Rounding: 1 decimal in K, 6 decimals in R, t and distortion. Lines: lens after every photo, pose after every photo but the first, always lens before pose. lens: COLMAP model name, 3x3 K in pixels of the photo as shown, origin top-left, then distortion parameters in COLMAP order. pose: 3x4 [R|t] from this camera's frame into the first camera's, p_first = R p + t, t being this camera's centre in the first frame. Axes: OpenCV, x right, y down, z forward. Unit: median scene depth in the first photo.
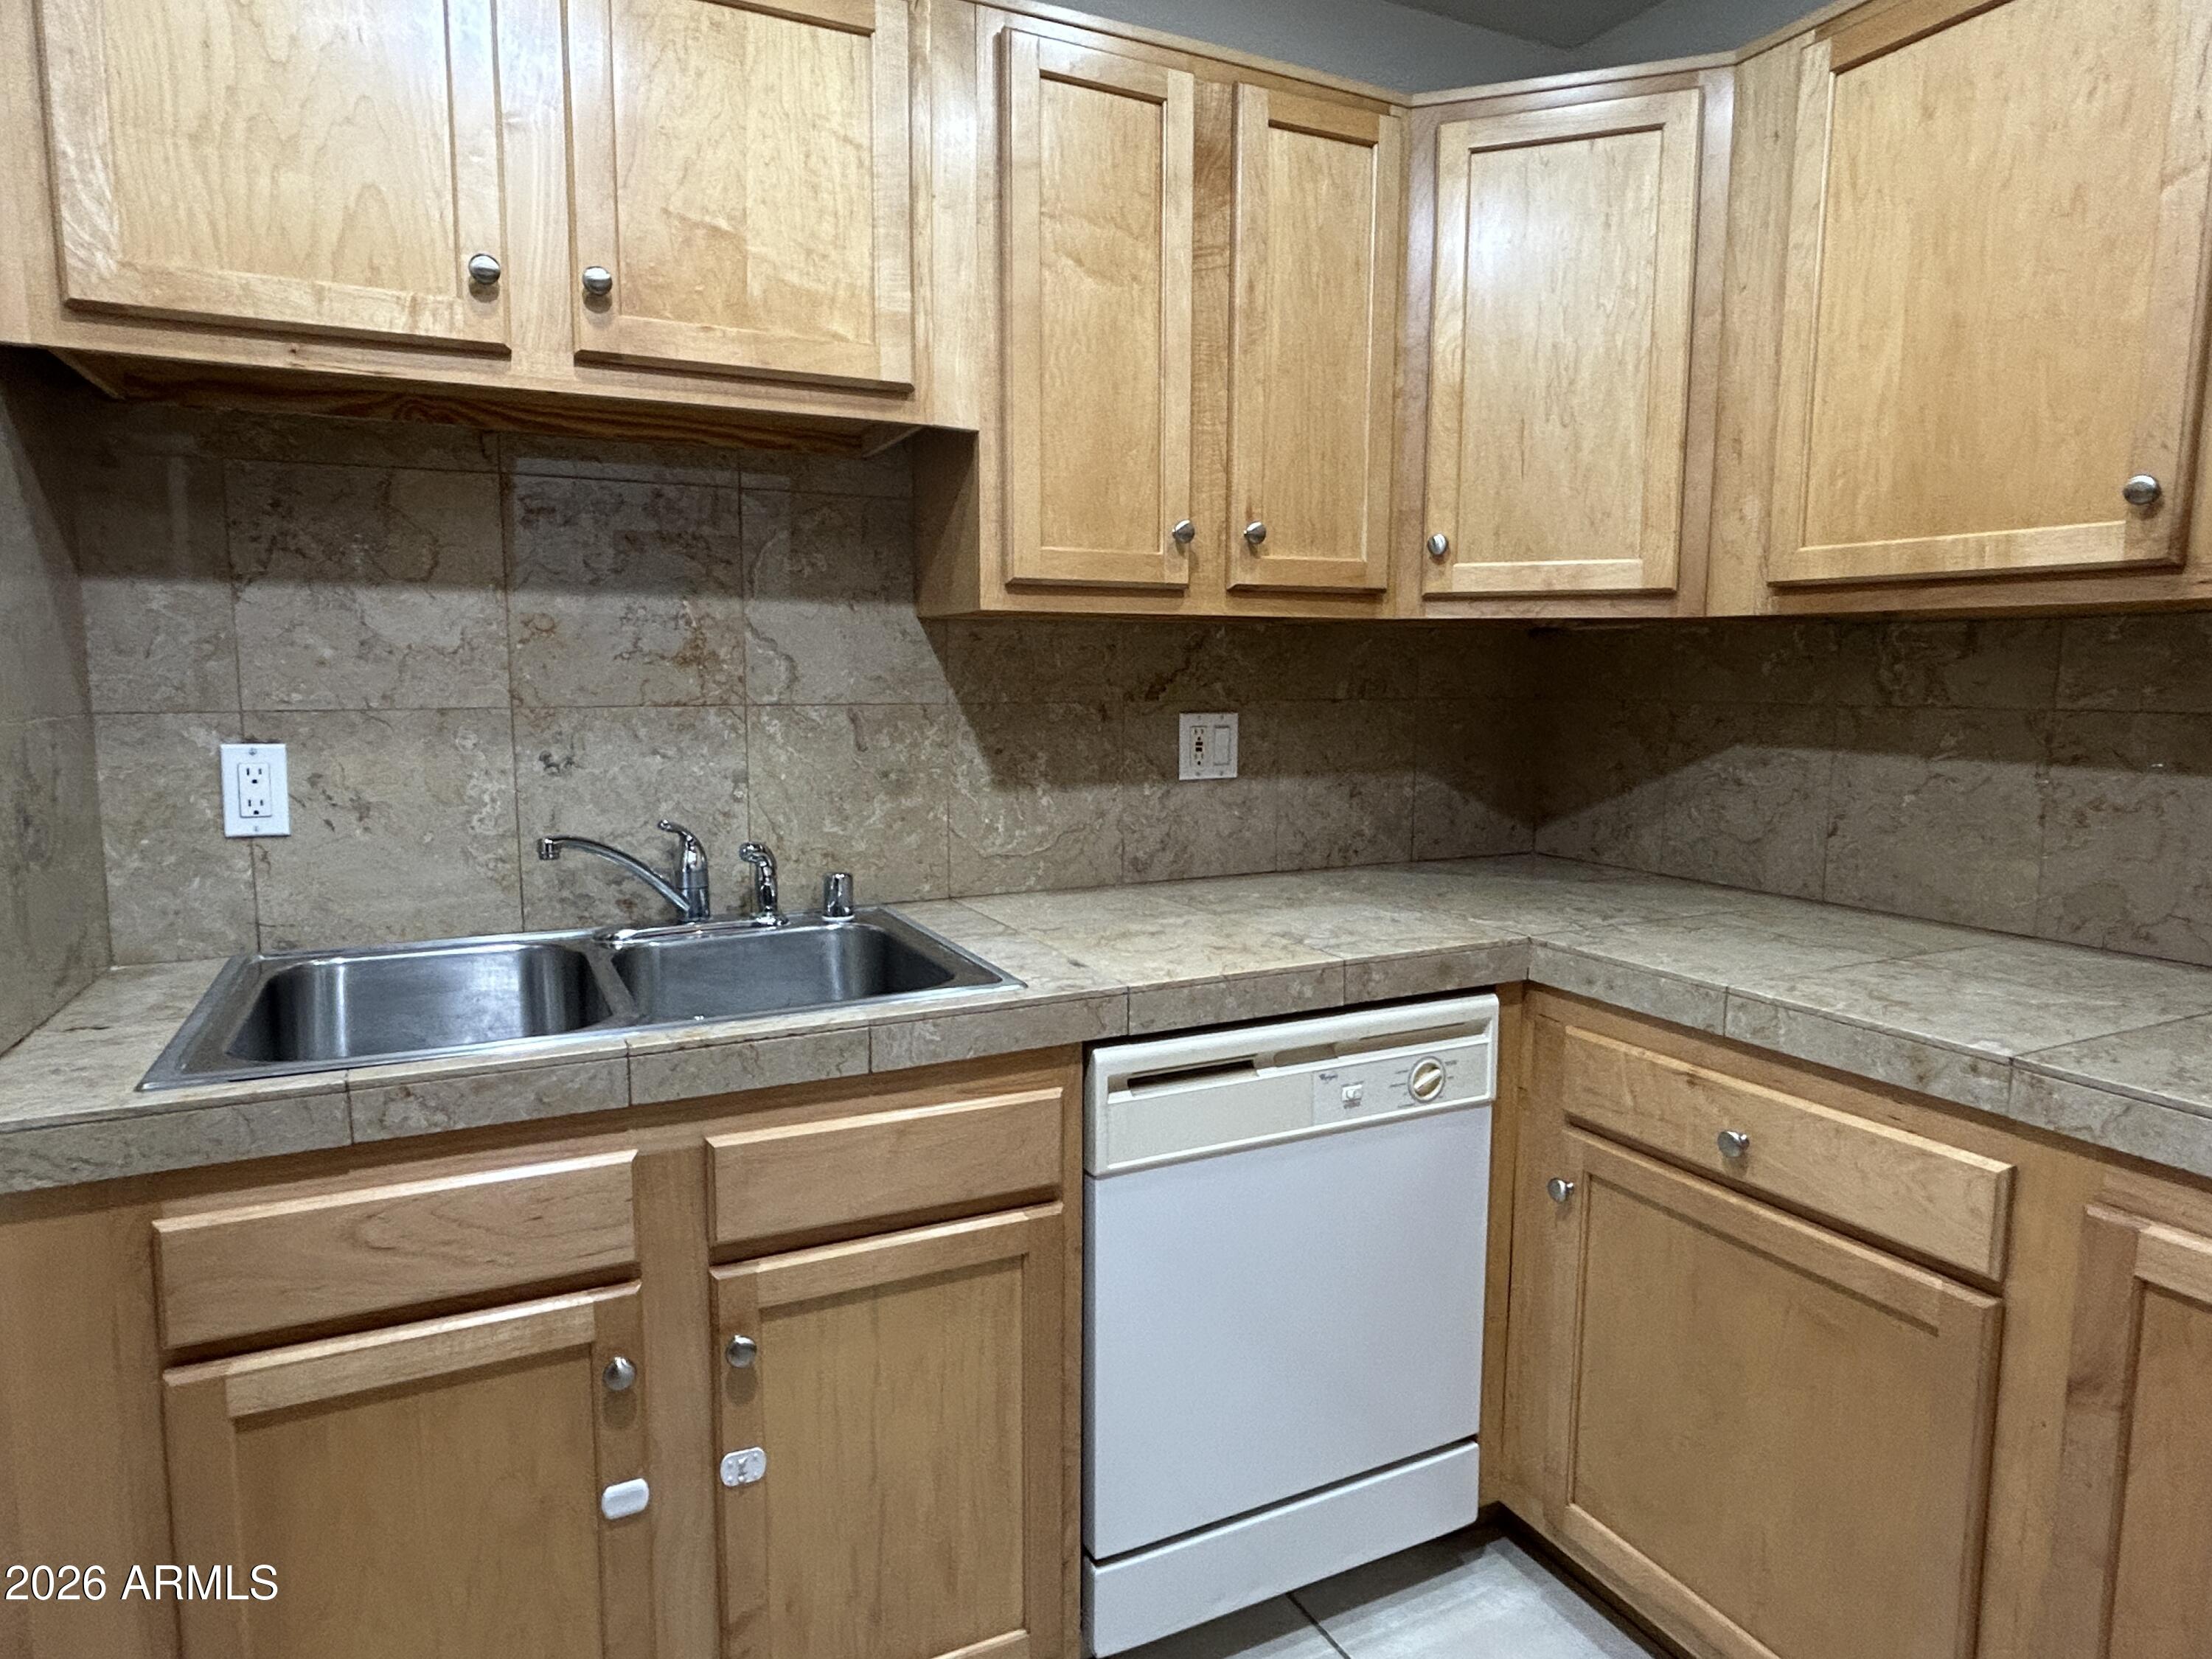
lens RADIAL K [[1288.5, 0, 1087.2], [0, 1288.5, 821.6], [0, 0, 1]] dist [0.002651, -0.012906]
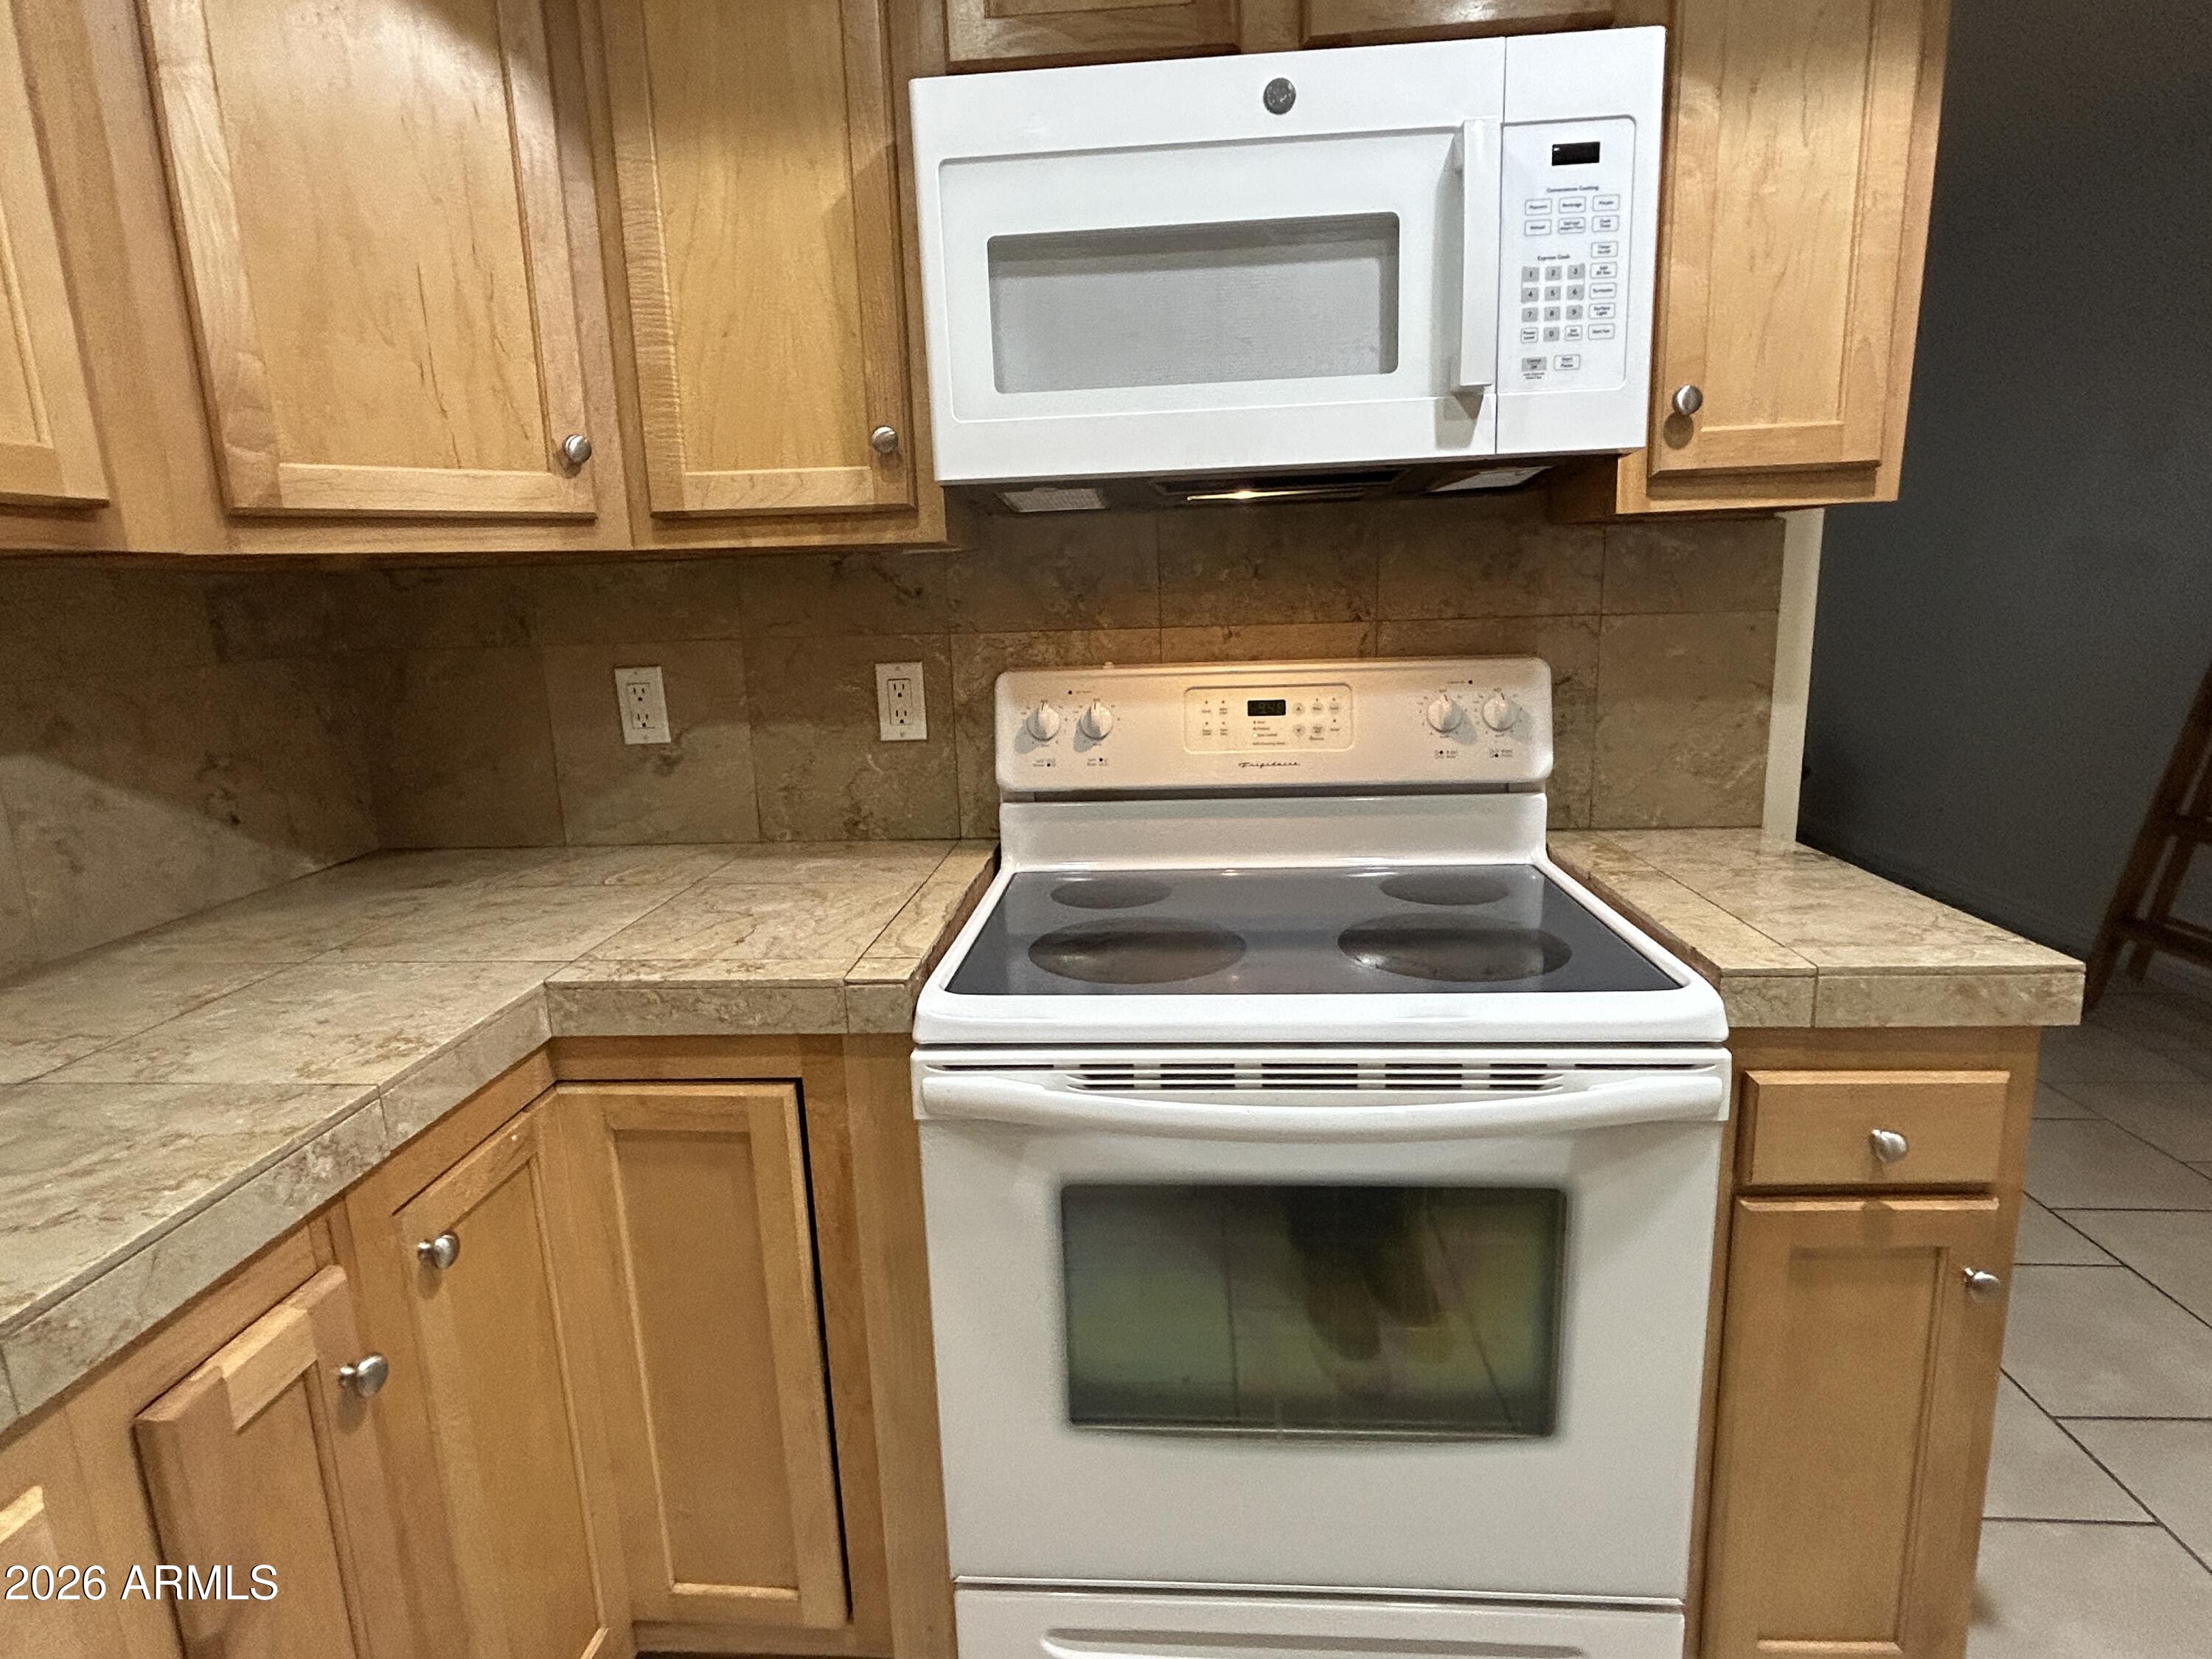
lens RADIAL K [[1164.8, 0, 1101.0], [0, 1164.8, 821.8], [0, 0, 1]] dist [-0.001174, 0.001594]
pose [[-0.867730, -0.075862, 0.491213, 0.209623], [0.088032, 0.949202, 0.302103, -0.162083], [-0.489178, 0.305386, -0.816973, 1.045566]]
